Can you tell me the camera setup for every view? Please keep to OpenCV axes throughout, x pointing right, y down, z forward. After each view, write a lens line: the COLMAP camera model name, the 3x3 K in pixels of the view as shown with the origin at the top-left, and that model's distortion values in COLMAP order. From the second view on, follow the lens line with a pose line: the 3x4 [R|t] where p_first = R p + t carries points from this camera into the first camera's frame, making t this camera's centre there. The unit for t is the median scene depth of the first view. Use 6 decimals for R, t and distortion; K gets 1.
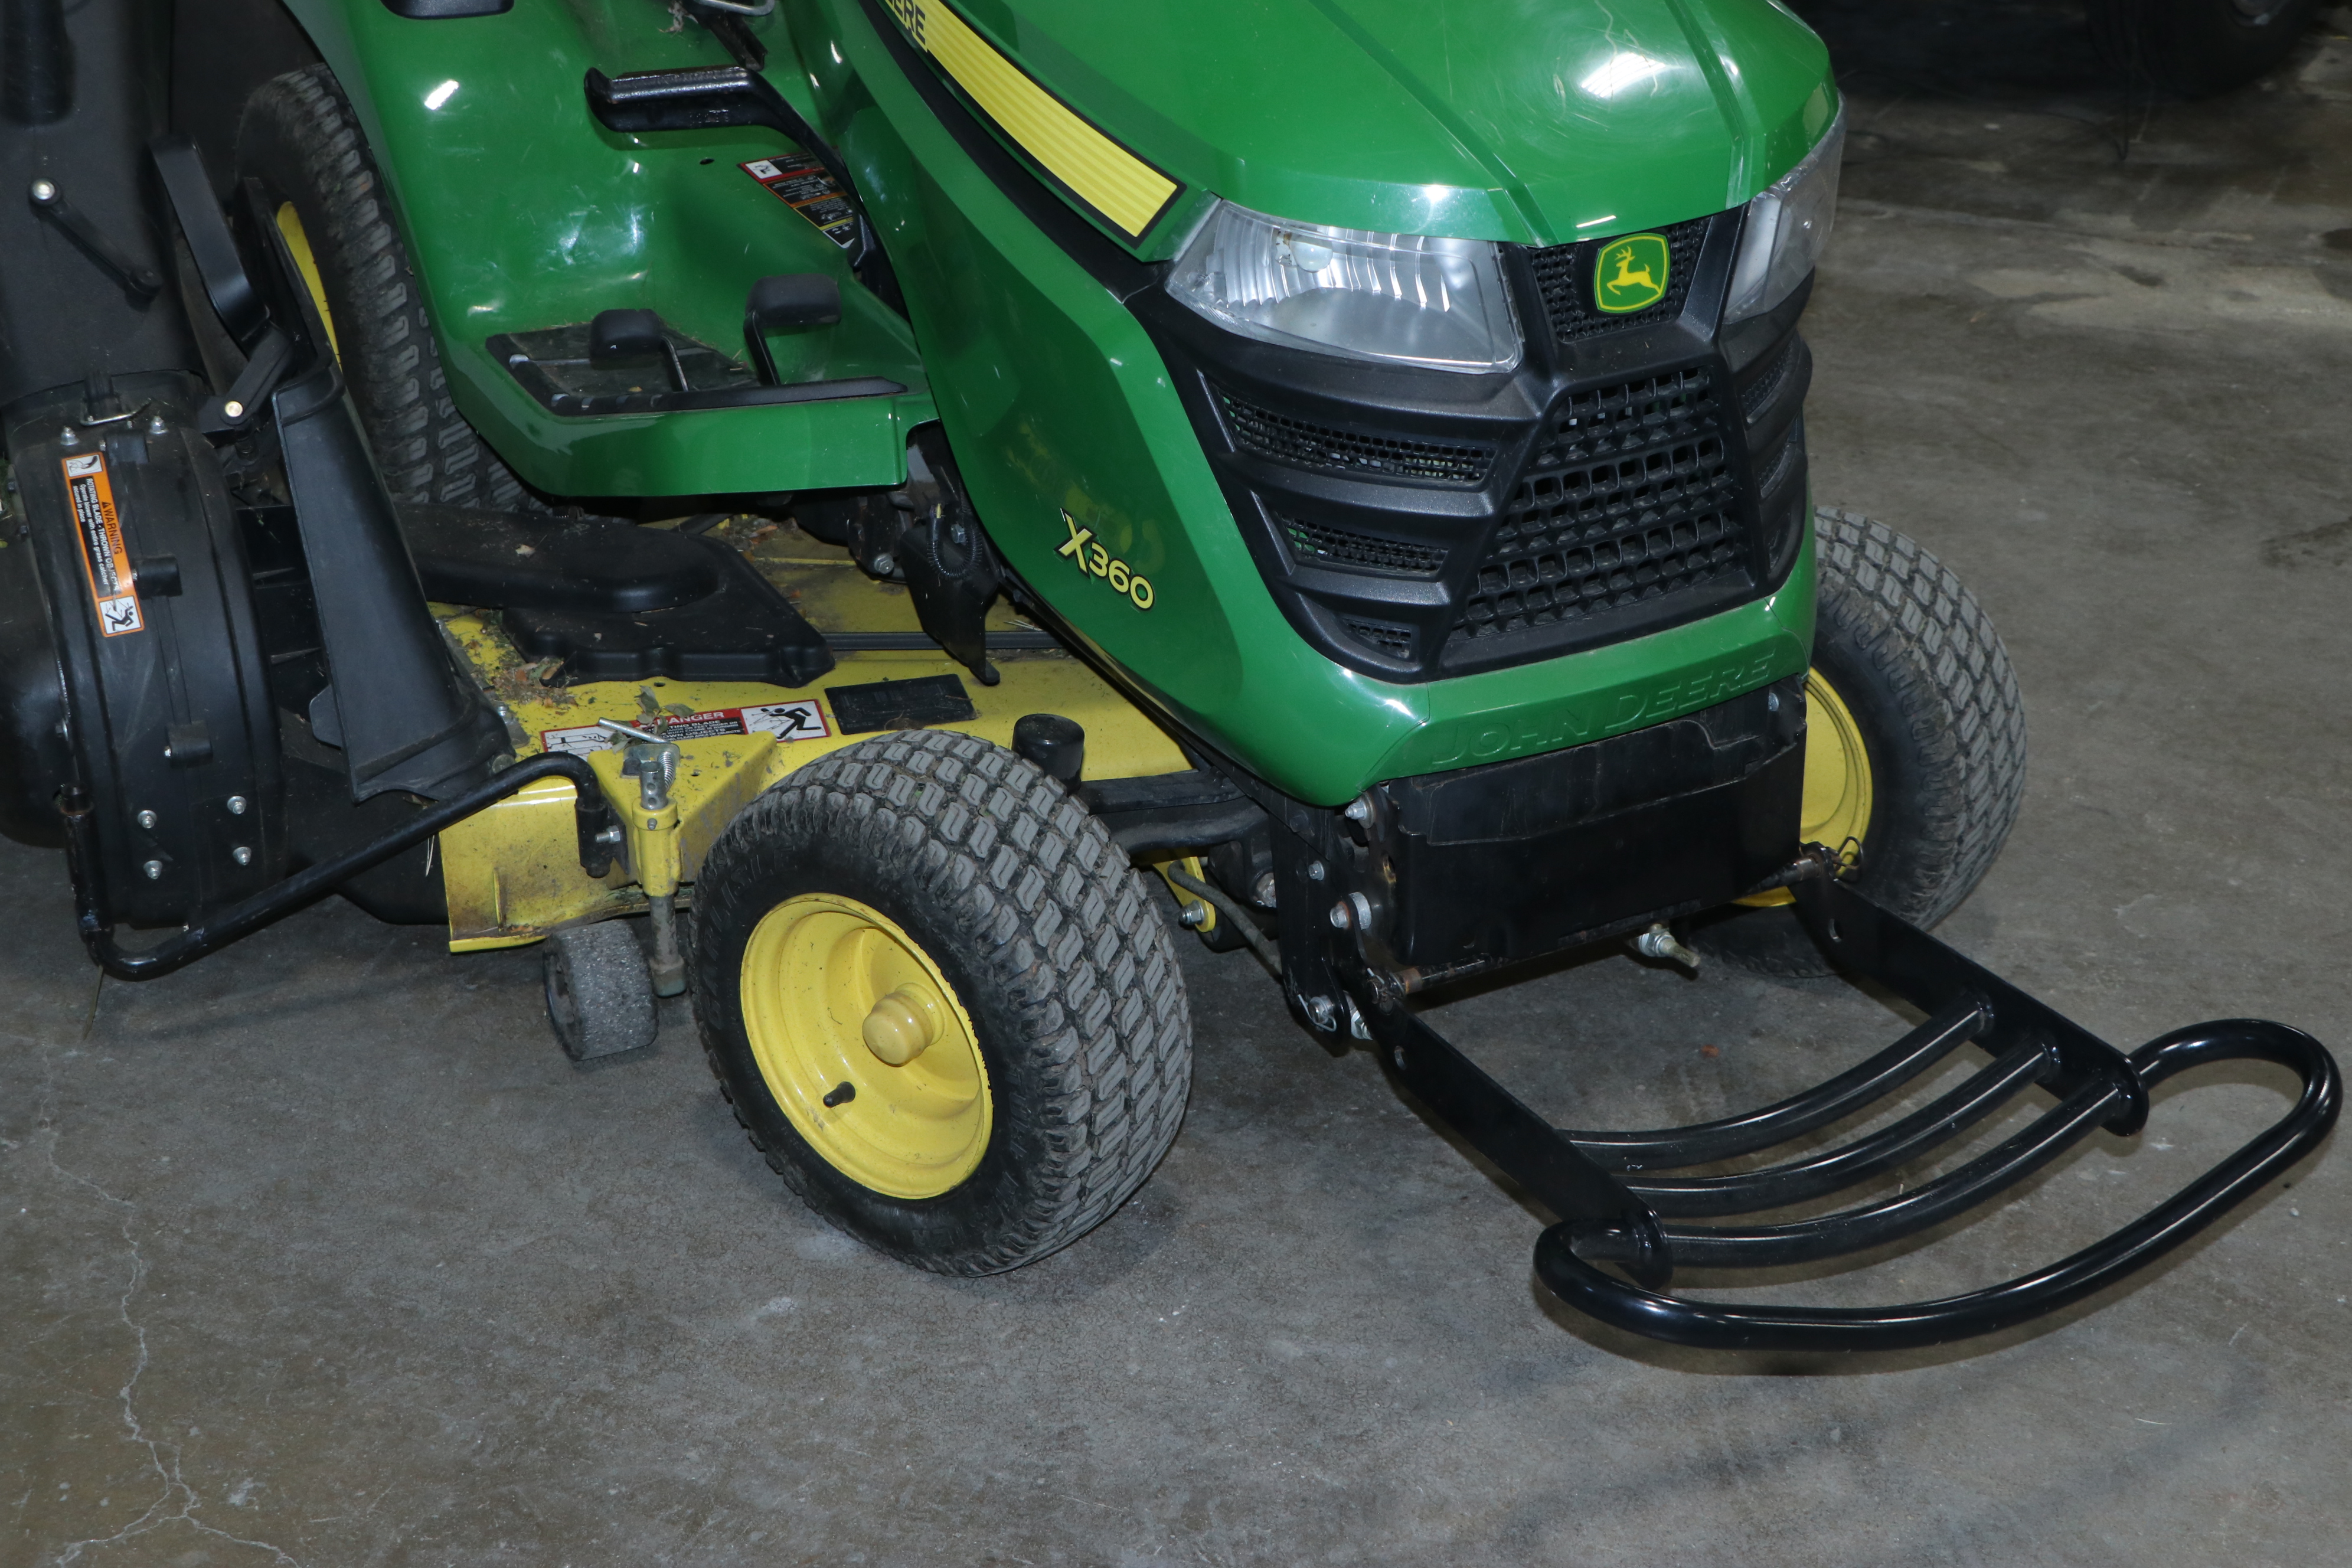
lens RADIAL K [[3628.5, 0, 1176.0], [0, 3628.5, 784.0], [0, 0, 1]] dist [0.029089, -0.177393]
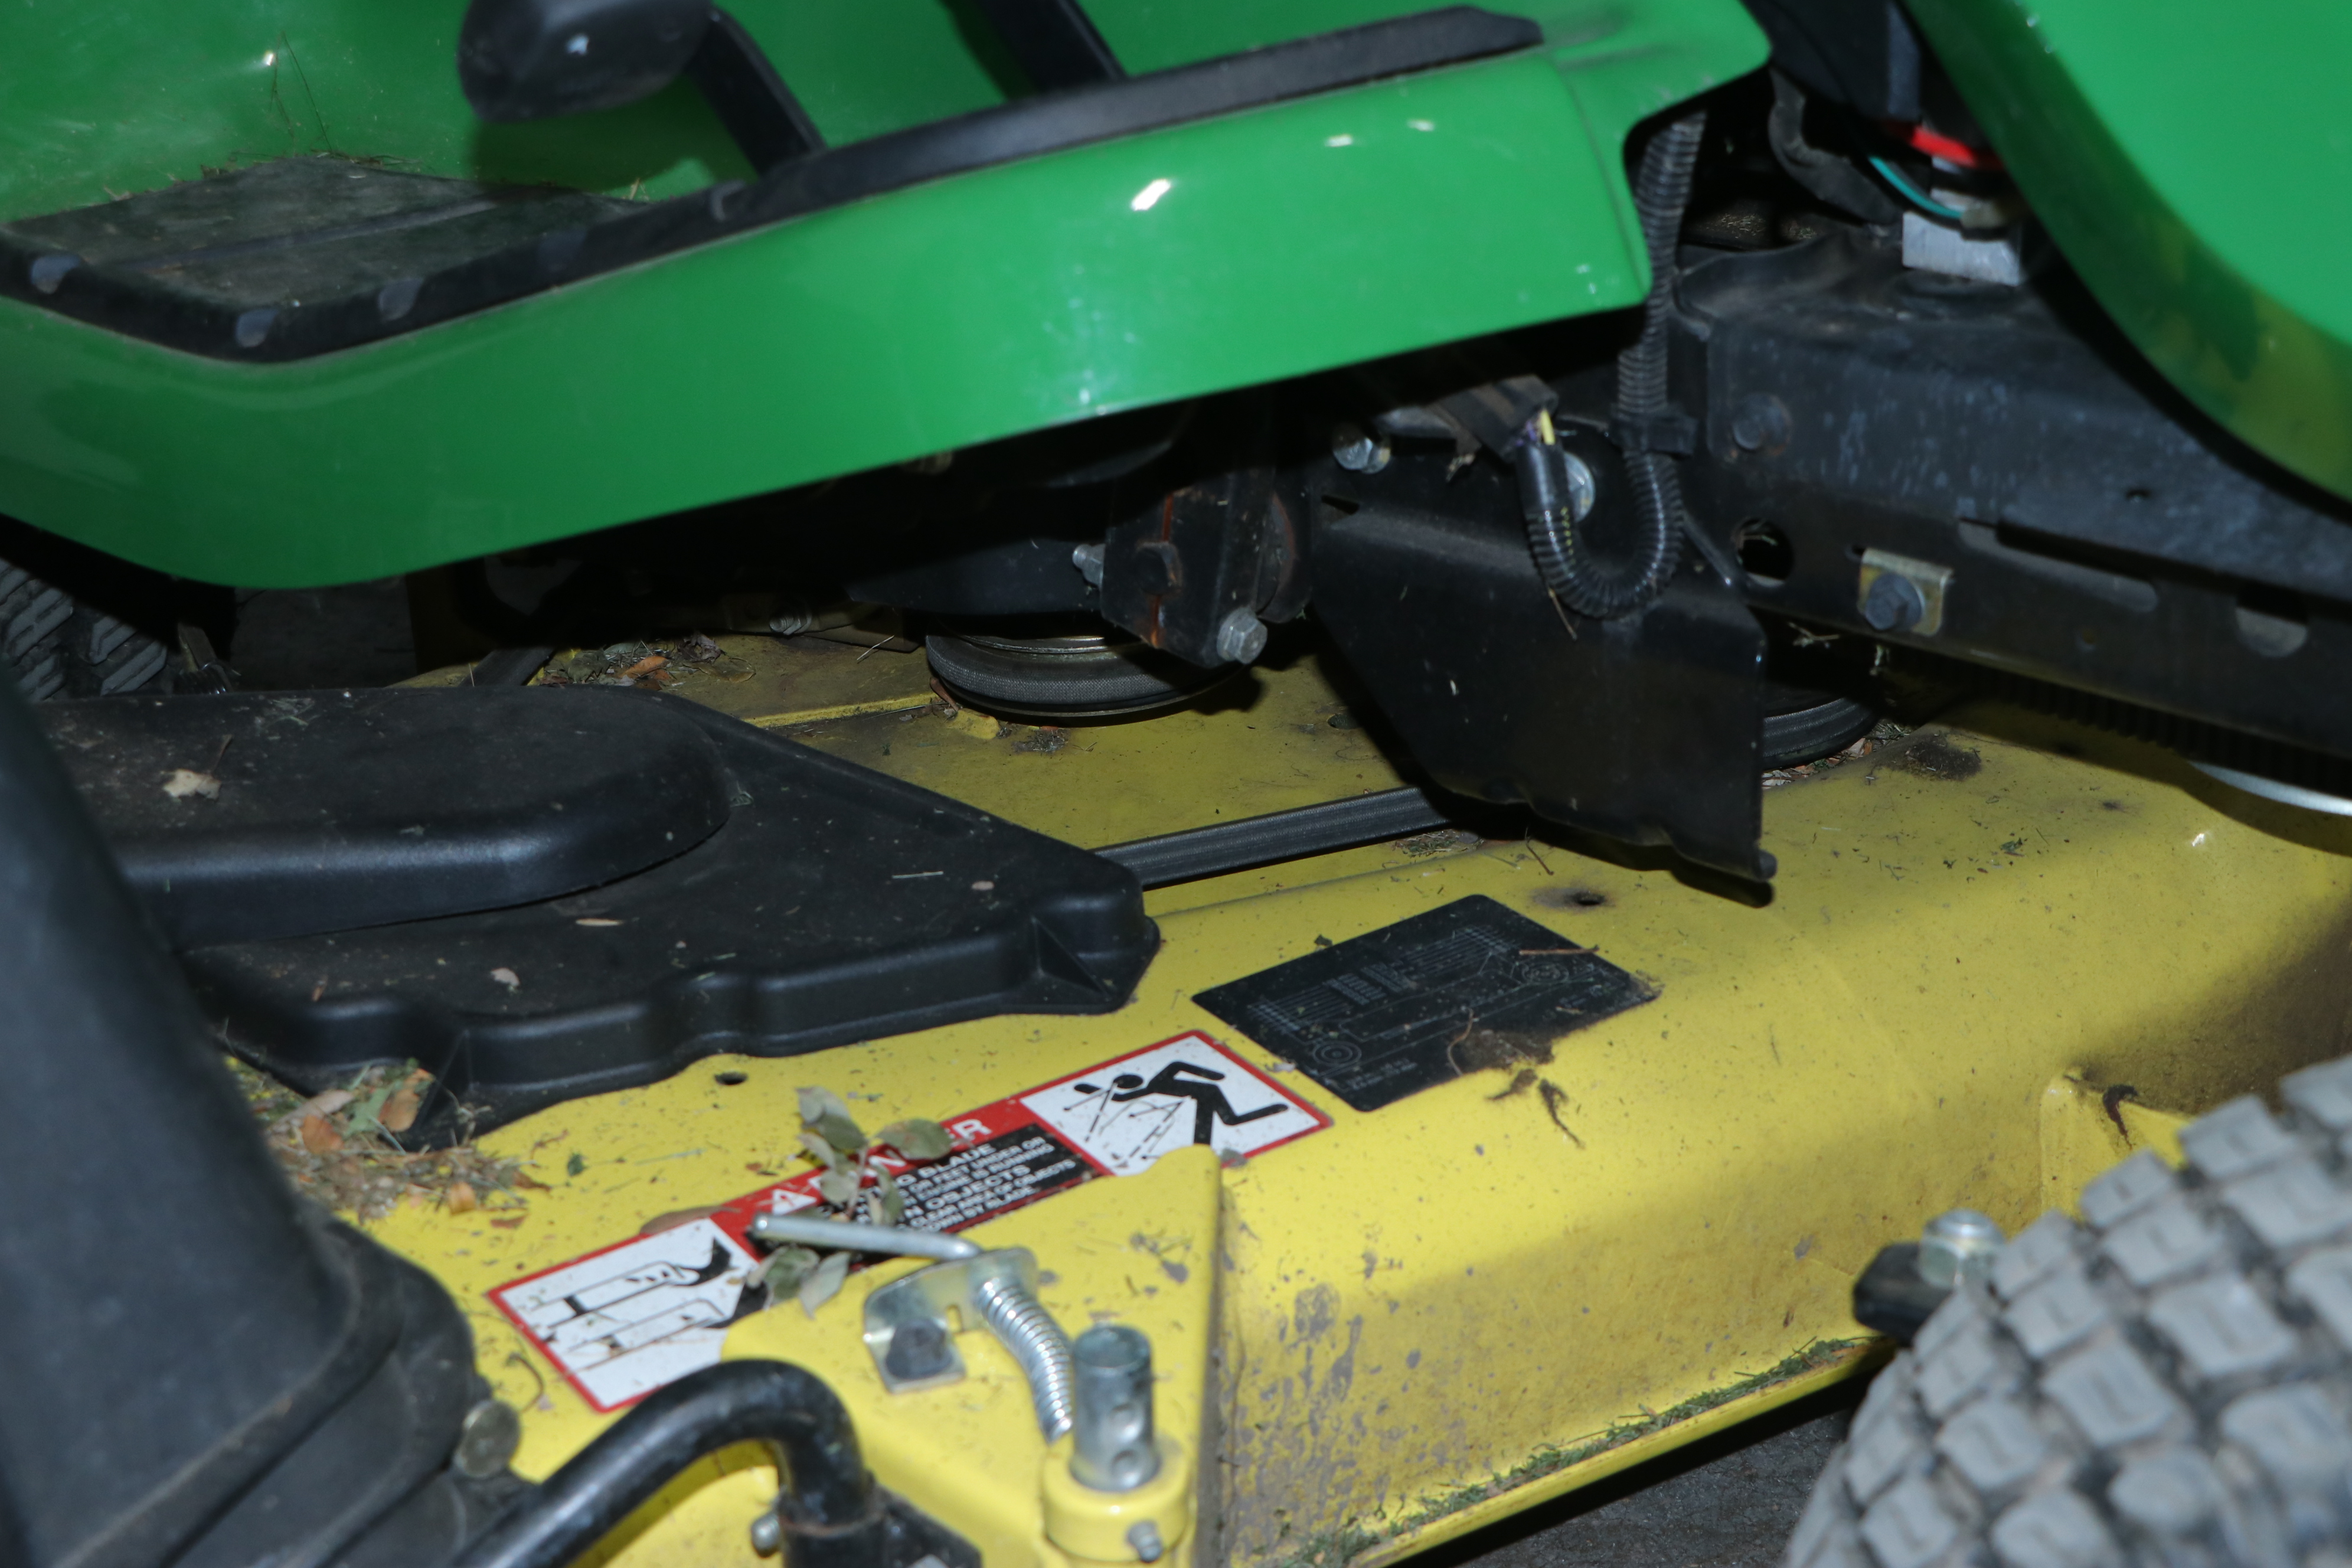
lens RADIAL K [[3628.5, 0, 1176.0], [0, 3628.5, 784.0], [0, 0, 1]] dist [0.029089, -0.177393]
pose [[0.939955, -0.174812, 0.293129, -0.217569], [0.192893, 0.980640, -0.033716, -0.038300], [-0.281560, 0.088234, 0.955478, 0.716690]]
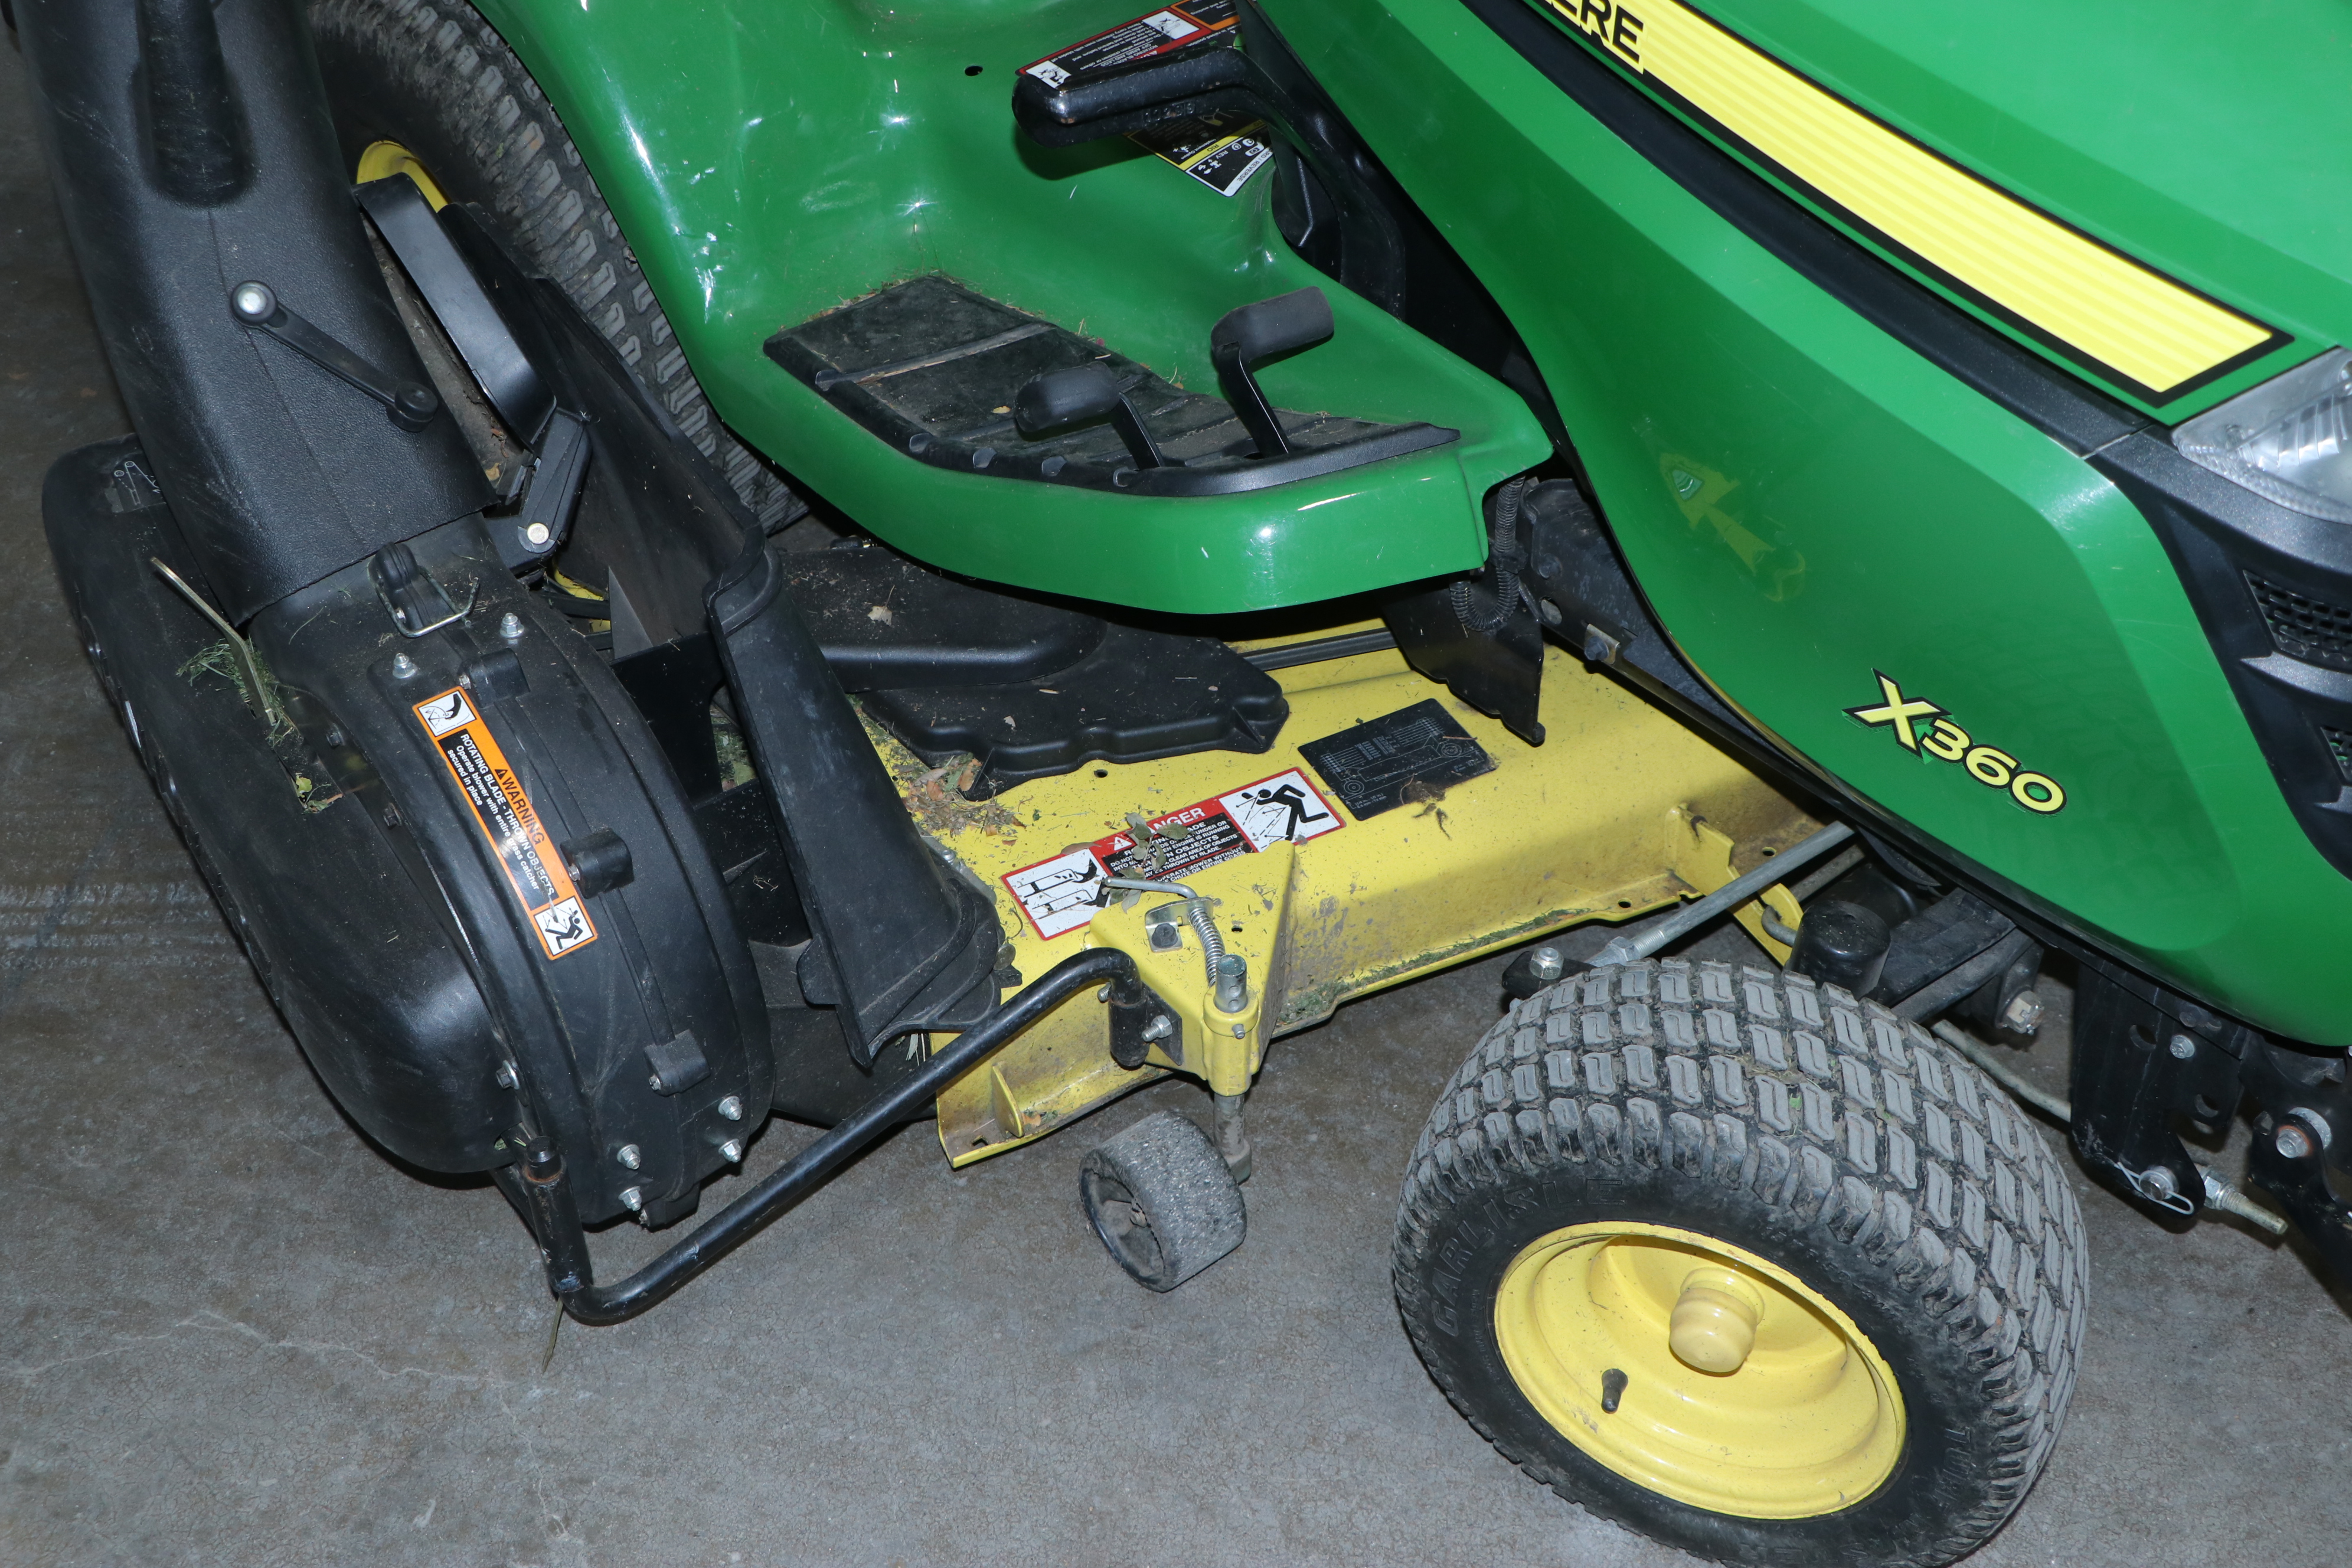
lens RADIAL K [[2835.3, 0, 1138.9], [0, 2835.3, 790.2], [0, 0, 1]] dist [0.028276, -0.016200]
pose [[0.976416, -0.162807, 0.141796, -0.247510], [0.124647, 0.961355, 0.245477, -0.198620], [-0.176282, -0.222013, 0.958976, 0.411588]]
